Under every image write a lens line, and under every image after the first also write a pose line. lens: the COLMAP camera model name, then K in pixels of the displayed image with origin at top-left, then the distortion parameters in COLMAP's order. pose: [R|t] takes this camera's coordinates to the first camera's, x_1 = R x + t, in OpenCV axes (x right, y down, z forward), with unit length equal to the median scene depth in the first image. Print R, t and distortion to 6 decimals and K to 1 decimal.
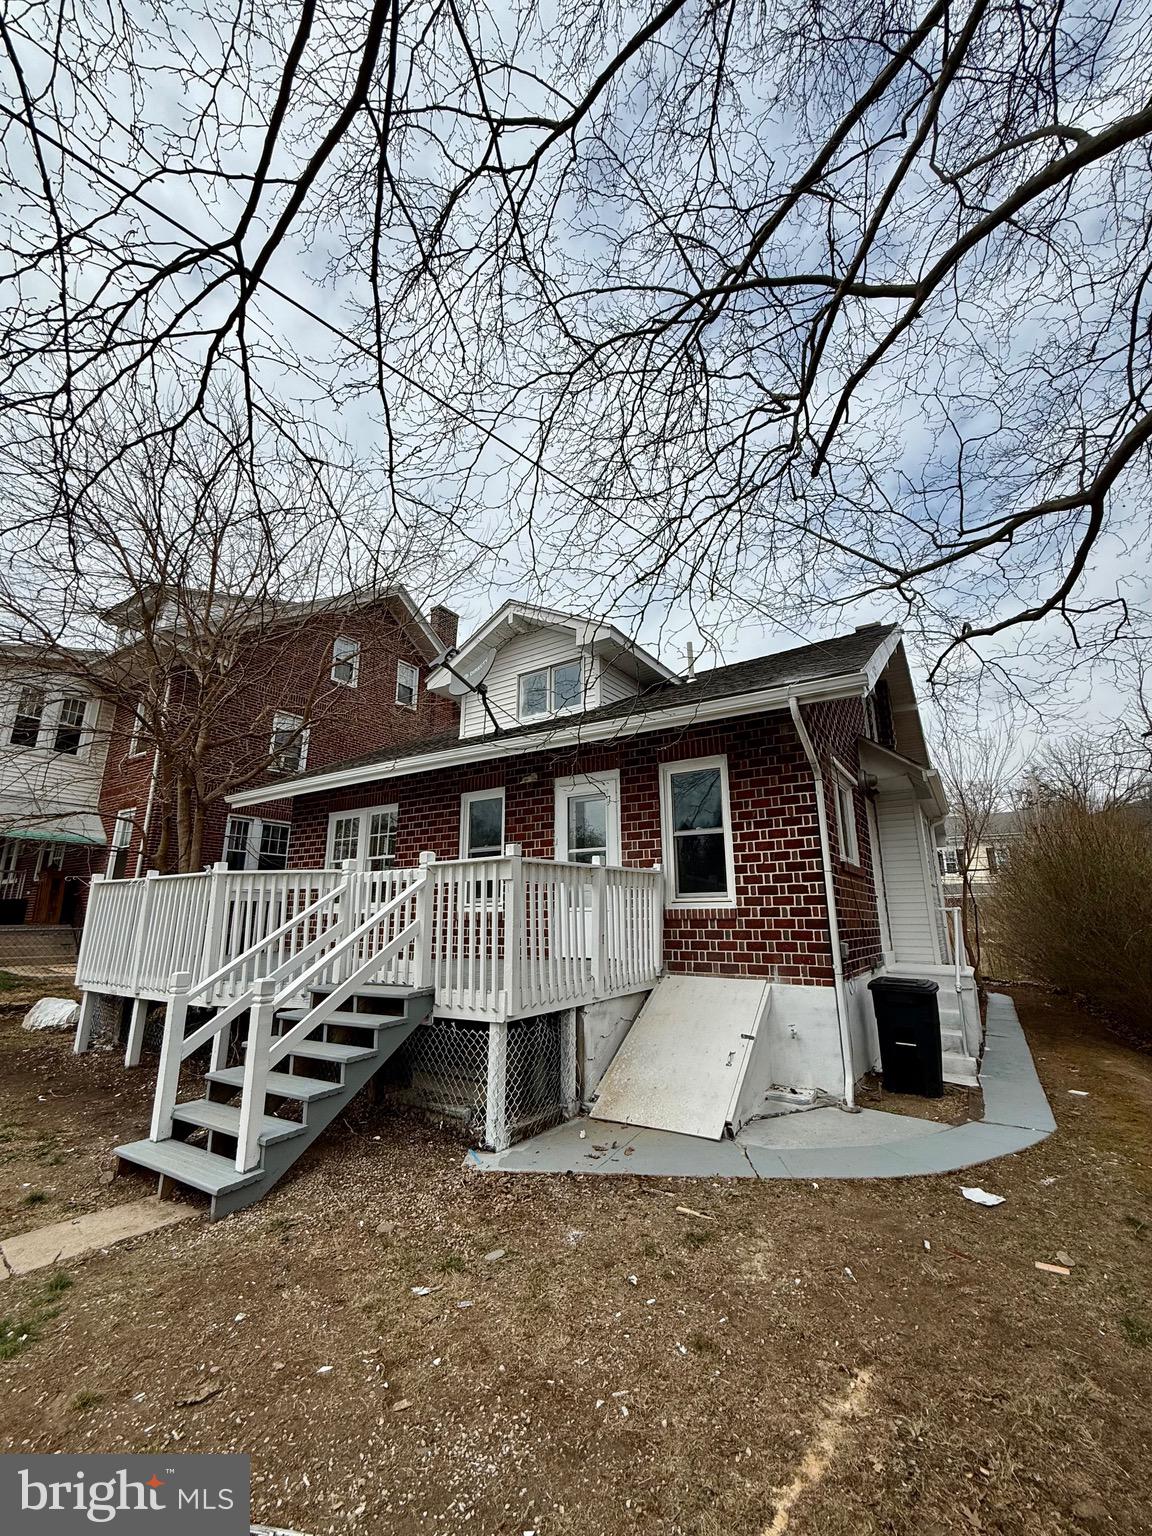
lens RADIAL K [[612.5, 0, 574.3], [0, 612.5, 764.7], [0, 0, 1]] dist [-0.003904, -0.000226]
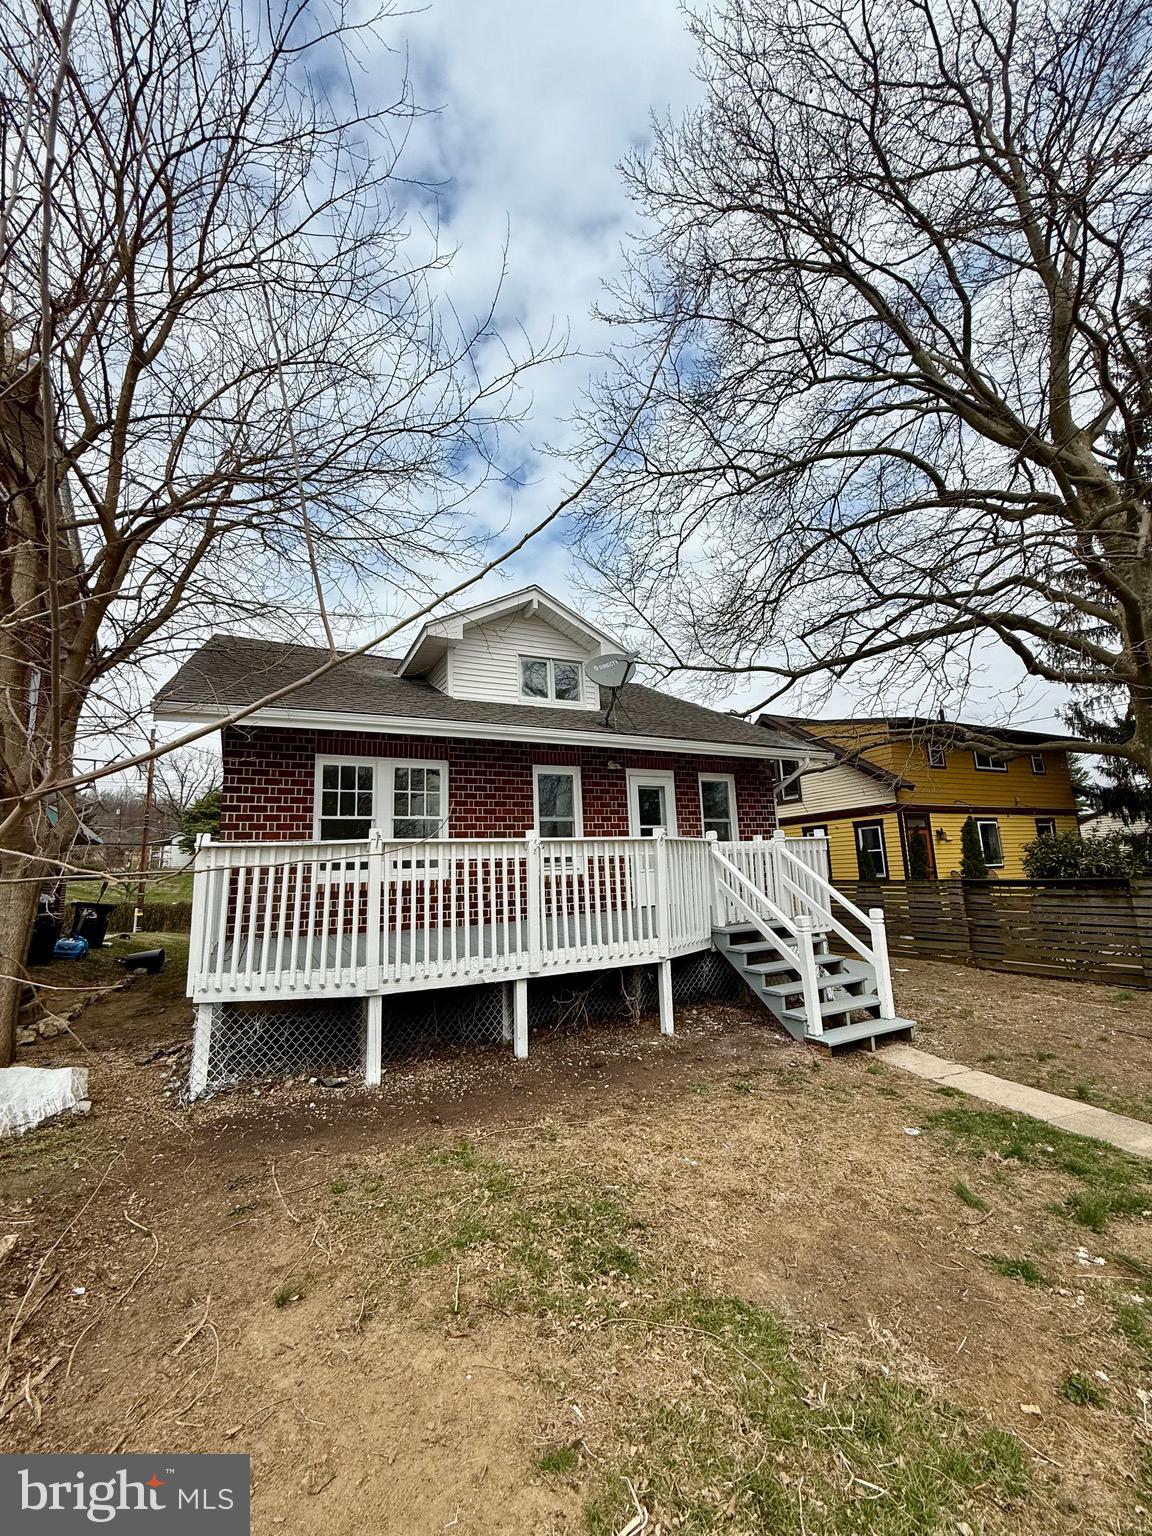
lens RADIAL K [[612.5, 0, 574.3], [0, 612.5, 764.7], [0, 0, 1]] dist [-0.003904, -0.000226]
pose [[0.508143, 0.138497, 0.850064, -1.108757], [-0.171754, 0.983457, -0.057561, 0.101759], [-0.843974, -0.116753, 0.523524, 0.413180]]
